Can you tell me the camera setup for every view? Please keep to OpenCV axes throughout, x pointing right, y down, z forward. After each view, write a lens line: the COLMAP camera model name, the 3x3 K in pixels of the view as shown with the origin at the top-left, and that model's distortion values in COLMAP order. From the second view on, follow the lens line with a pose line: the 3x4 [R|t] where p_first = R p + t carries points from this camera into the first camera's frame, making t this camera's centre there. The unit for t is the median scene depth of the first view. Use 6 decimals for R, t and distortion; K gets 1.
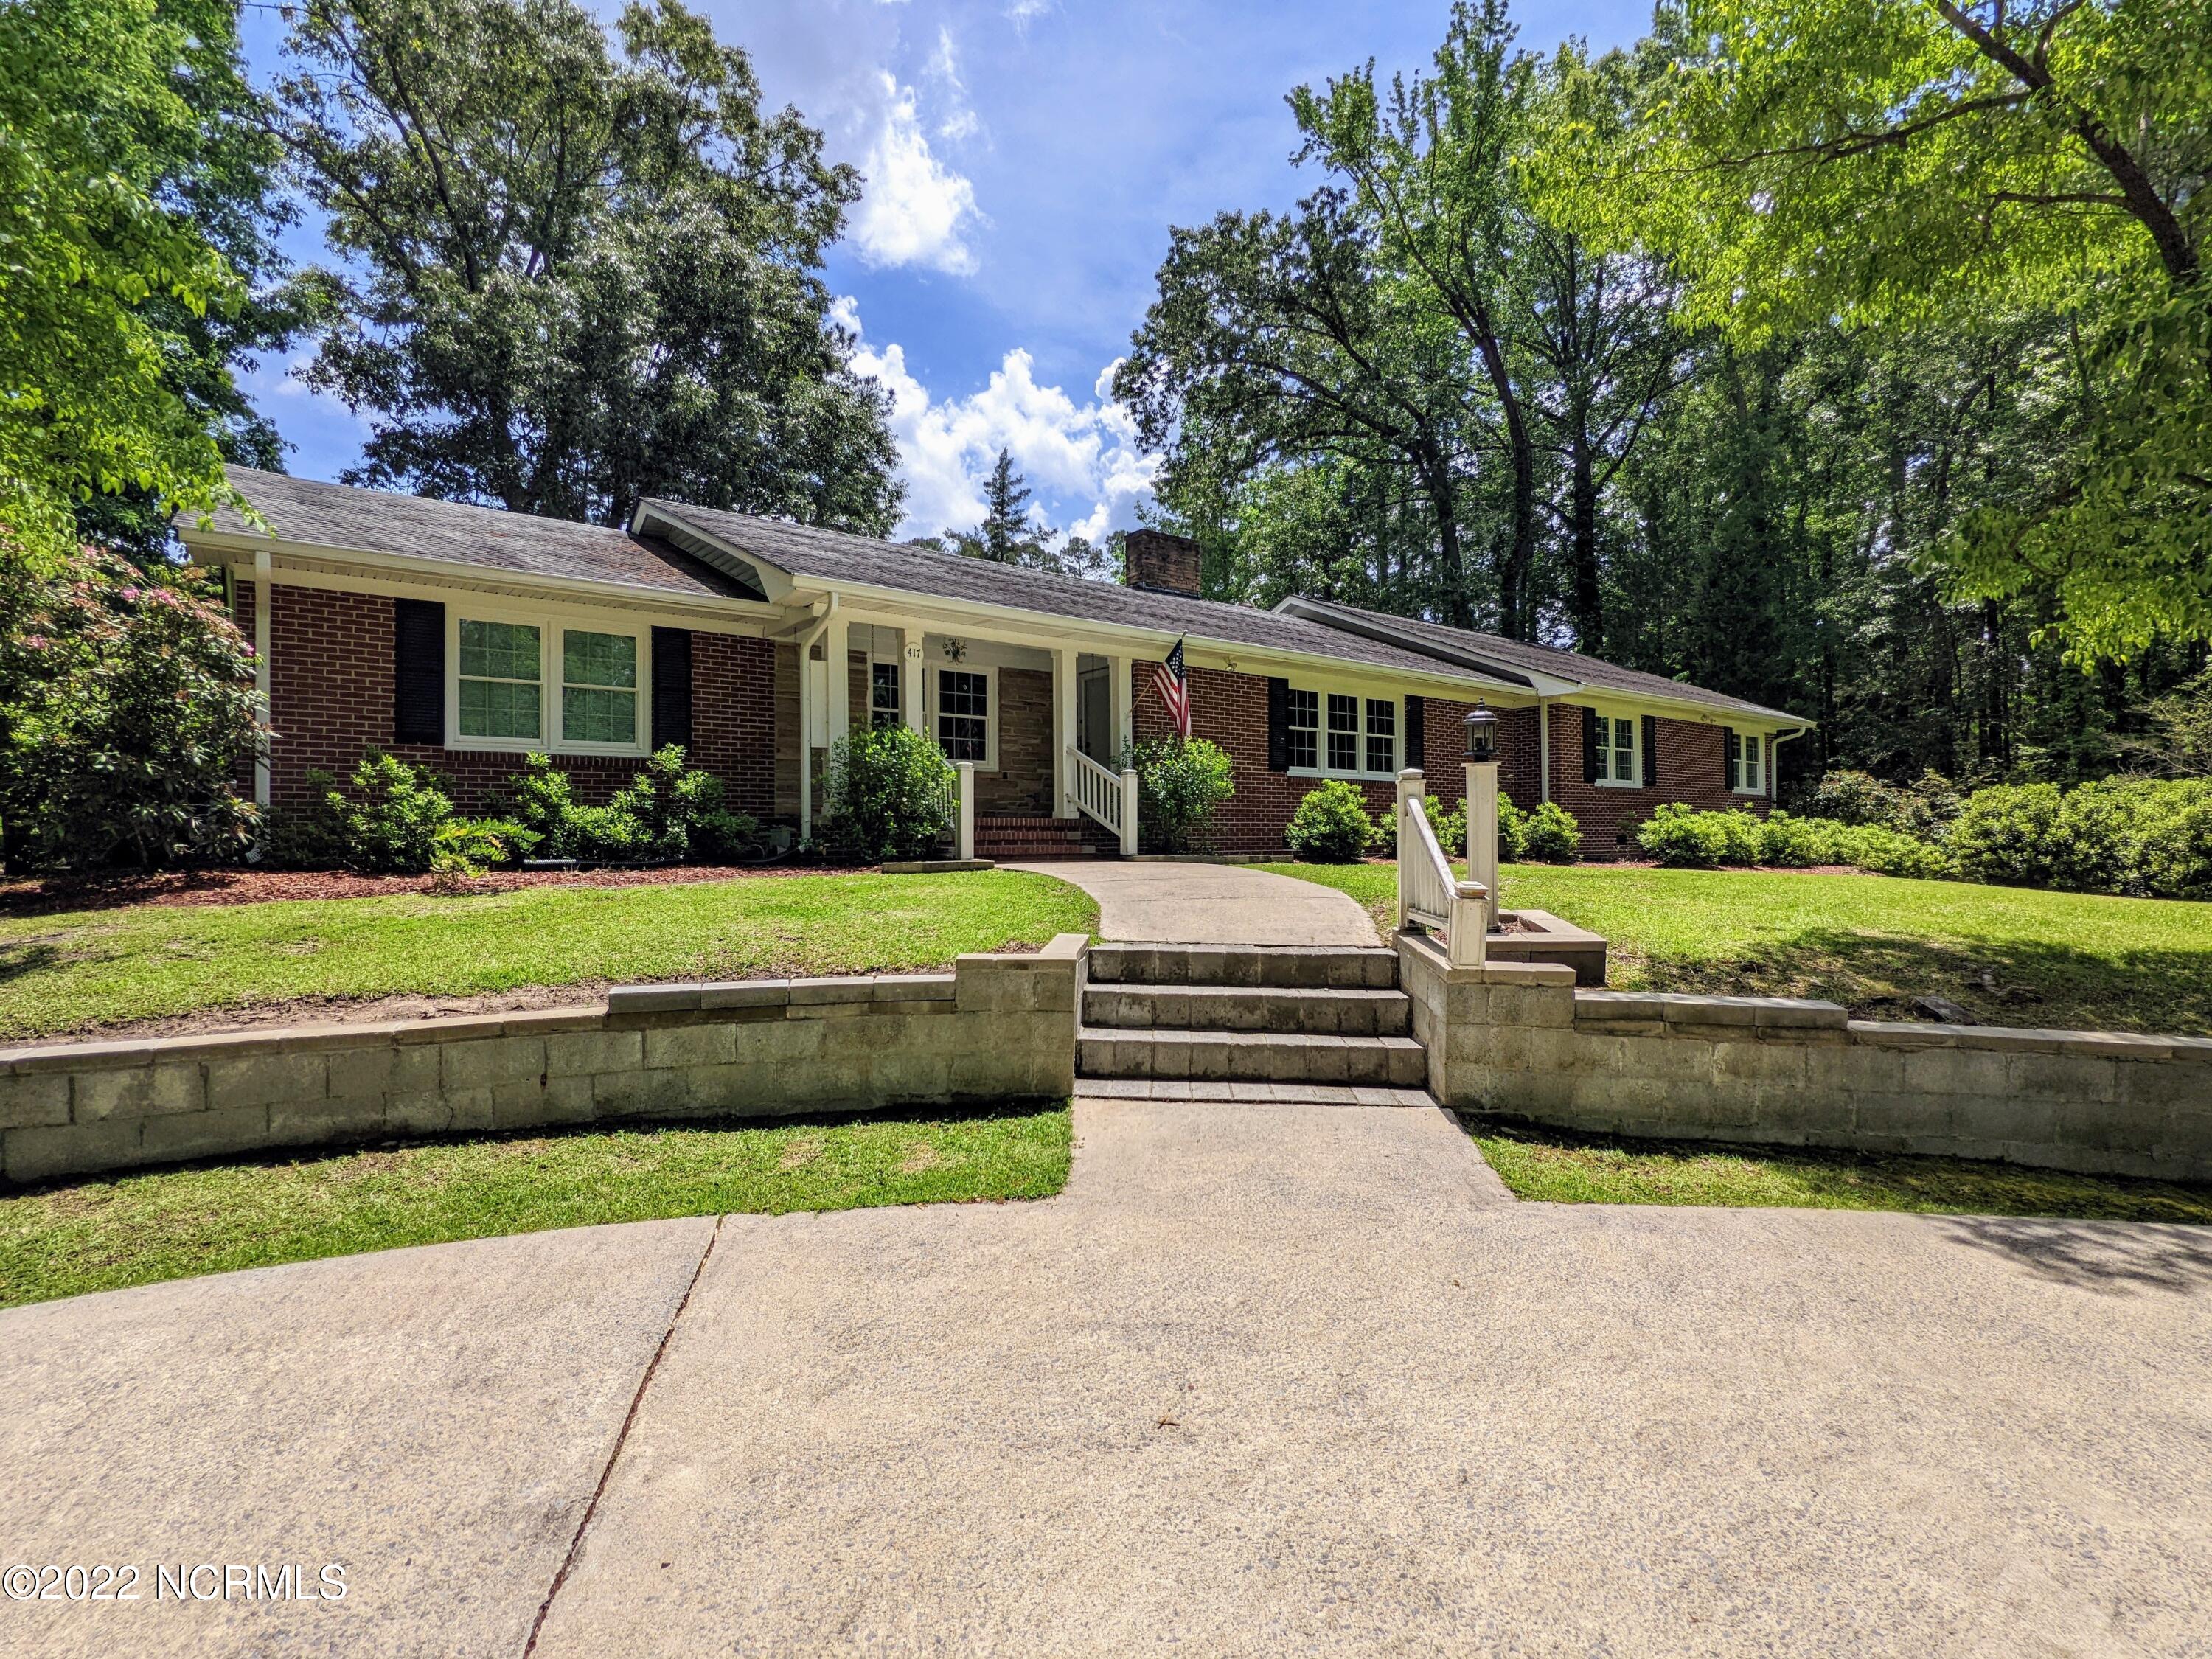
lens RADIAL K [[1047.6, 0, 1107.2], [0, 1047.6, 836.1], [0, 0, 1]] dist [-0.000448, 0.002916]
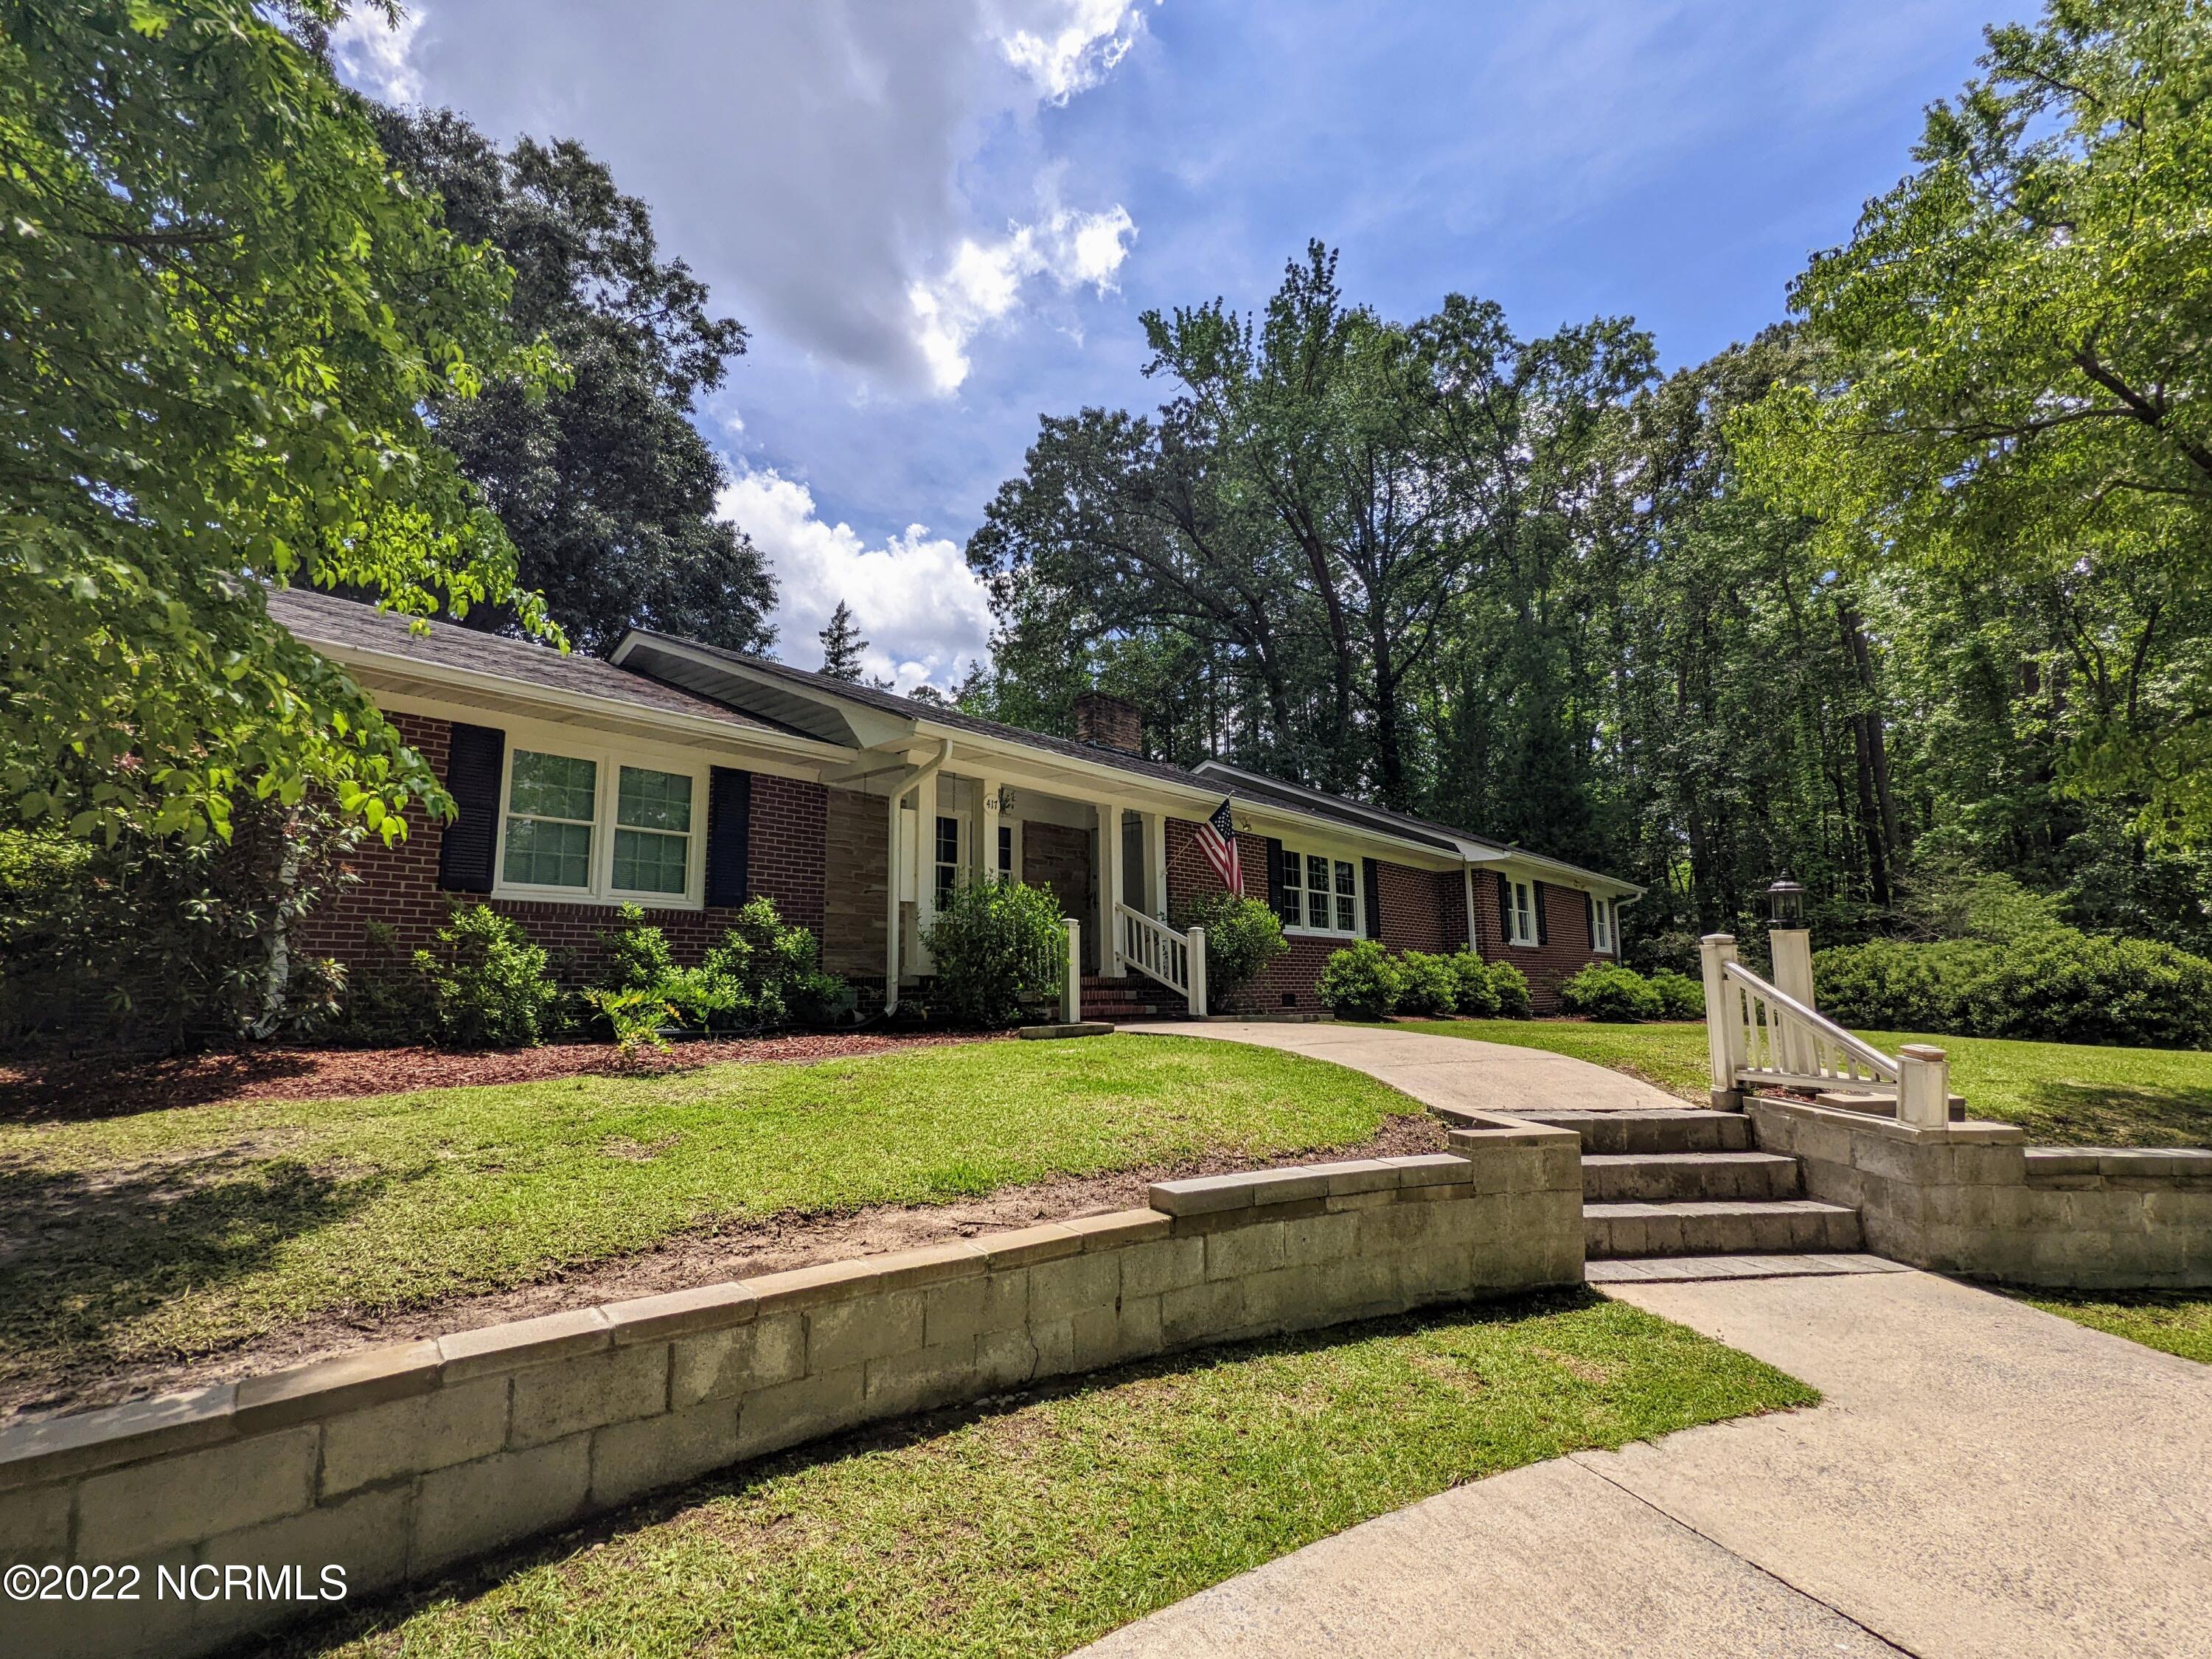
lens RADIAL K [[1047.6, 0, 1108.7], [0, 1047.6, 835.9], [0, 0, 1]] dist [-0.000448, 0.002916]
pose [[0.974836, 0.028074, 0.221146, -0.211764], [0.004542, 0.989331, -0.145616, -0.004427], [-0.222875, 0.142956, 0.964308, 0.040278]]
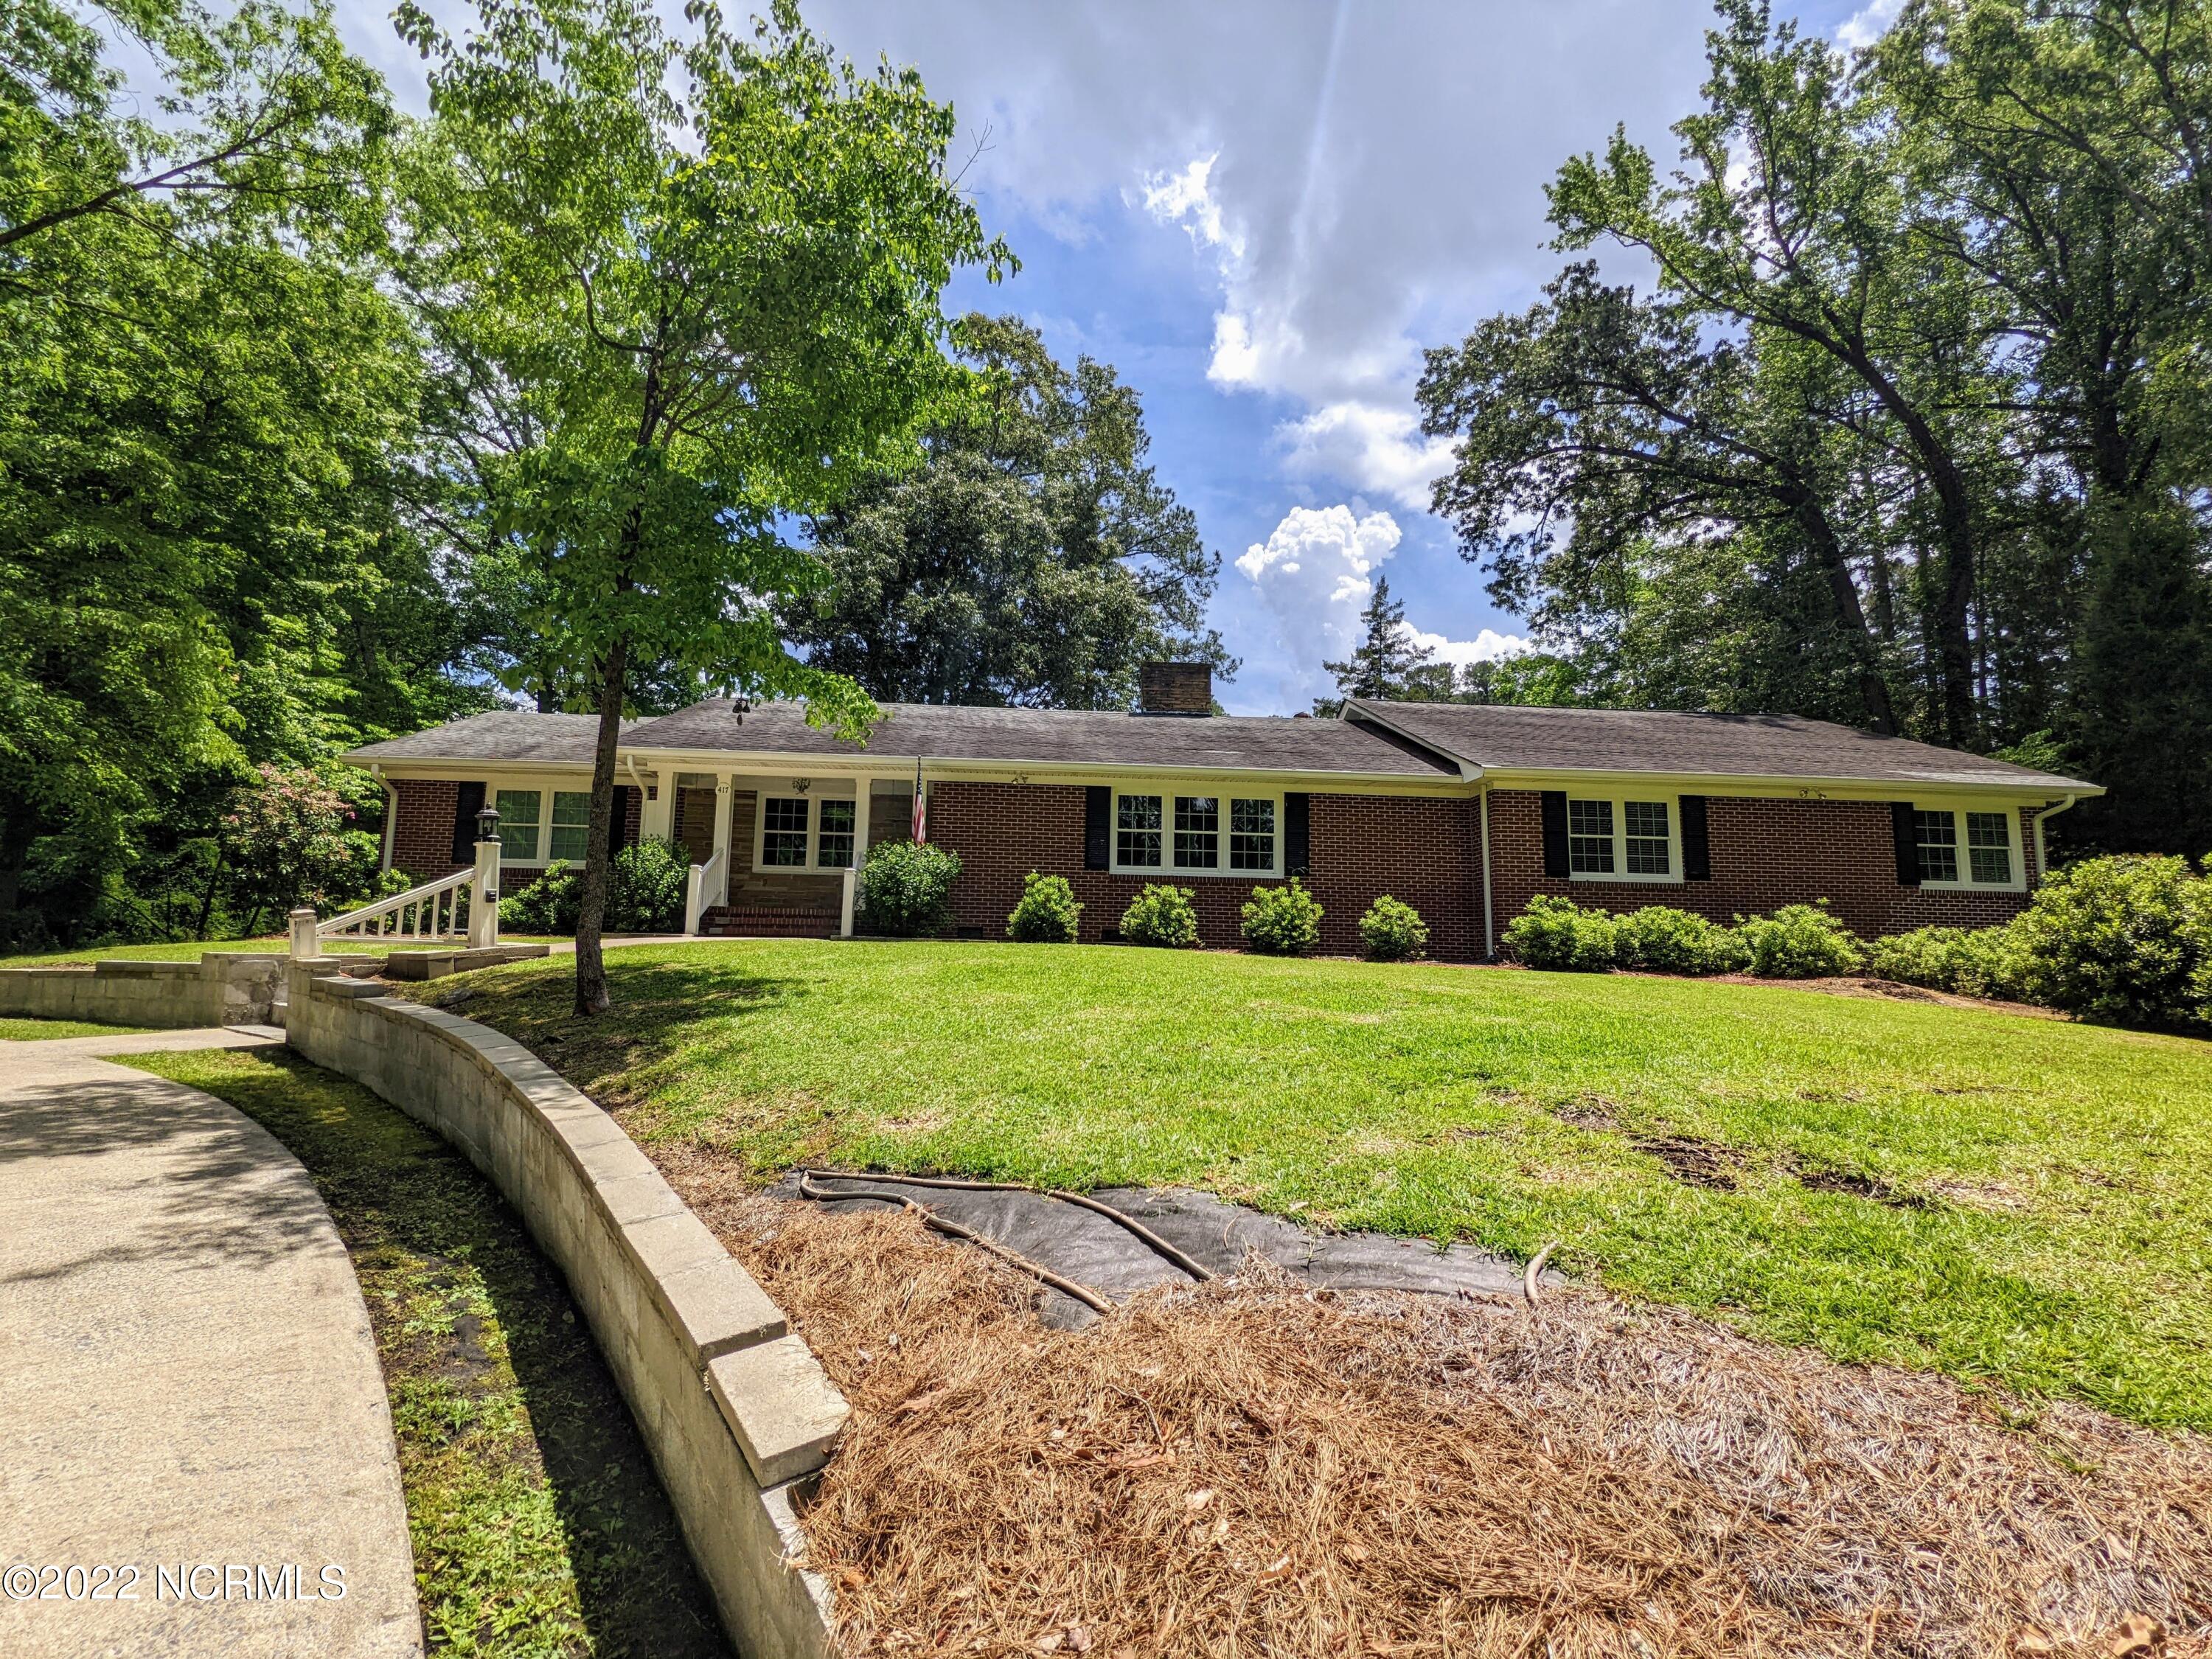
lens RADIAL K [[1047.6, 0, 1115.4], [0, 1047.6, 868.3], [0, 0, 1]] dist [-0.000448, 0.002916]
pose [[0.841525, -0.039017, -0.538807, 0.728028], [-0.020725, 0.994322, -0.104372, 0.045414], [0.539820, 0.098998, 0.835939, 0.109362]]
